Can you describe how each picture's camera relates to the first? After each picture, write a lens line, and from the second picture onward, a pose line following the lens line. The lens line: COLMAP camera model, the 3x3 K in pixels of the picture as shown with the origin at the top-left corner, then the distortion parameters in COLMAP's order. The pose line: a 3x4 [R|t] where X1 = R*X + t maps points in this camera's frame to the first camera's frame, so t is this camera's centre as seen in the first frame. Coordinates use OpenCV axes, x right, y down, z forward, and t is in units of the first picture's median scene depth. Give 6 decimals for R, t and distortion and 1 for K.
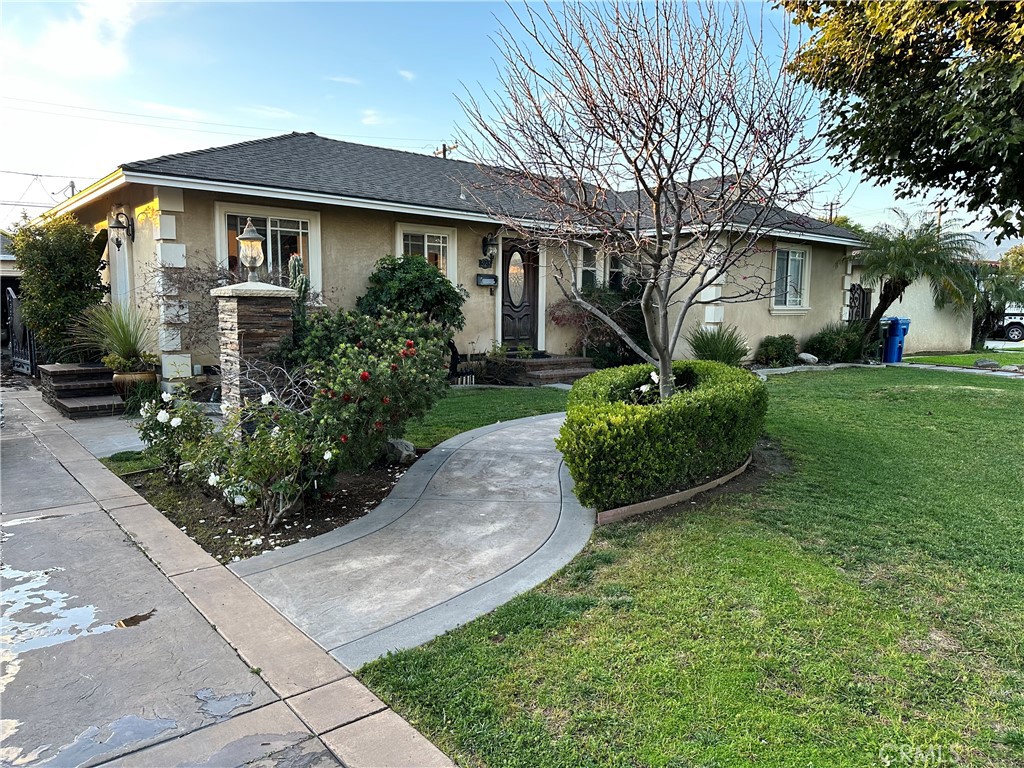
lens RADIAL K [[711.1, 0, 516.1], [0, 711.1, 382.1], [0, 0, 1]] dist [0.020699, -0.018955]
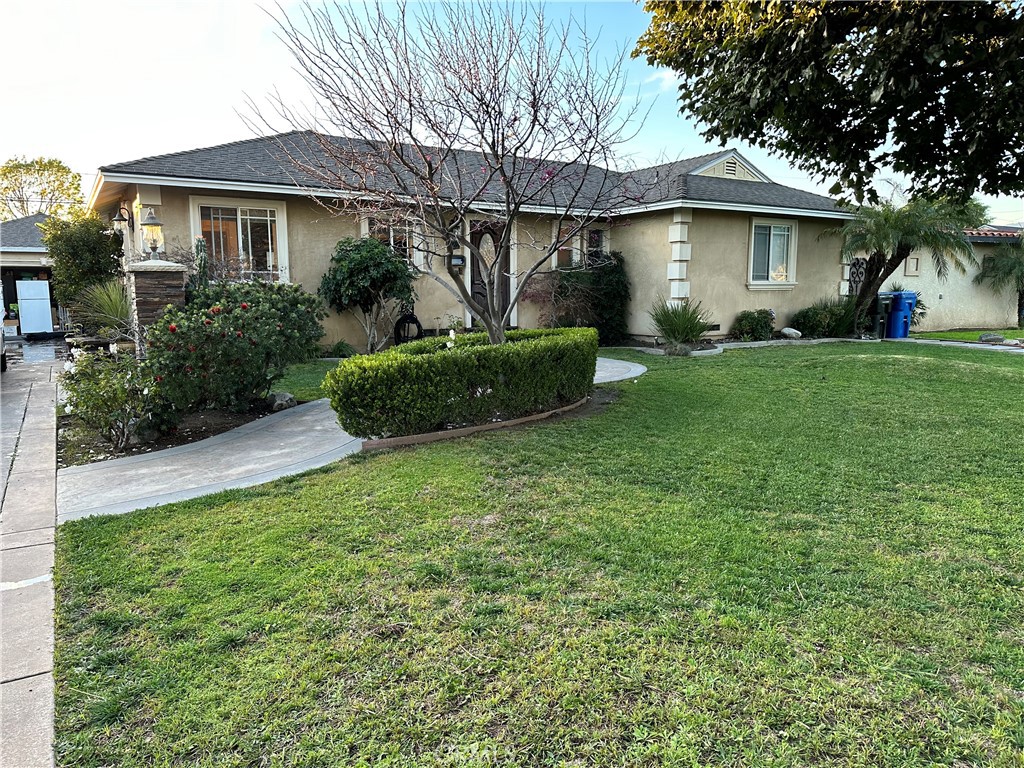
lens RADIAL K [[711.1, 0, 512.2], [0, 711.1, 384.4], [0, 0, 1]] dist [0.020699, -0.018955]
pose [[0.989460, 0.004451, -0.144740, 0.233837], [-0.001521, 0.999792, 0.020350, 0.026554], [0.144800, -0.019916, 0.989260, -0.070451]]
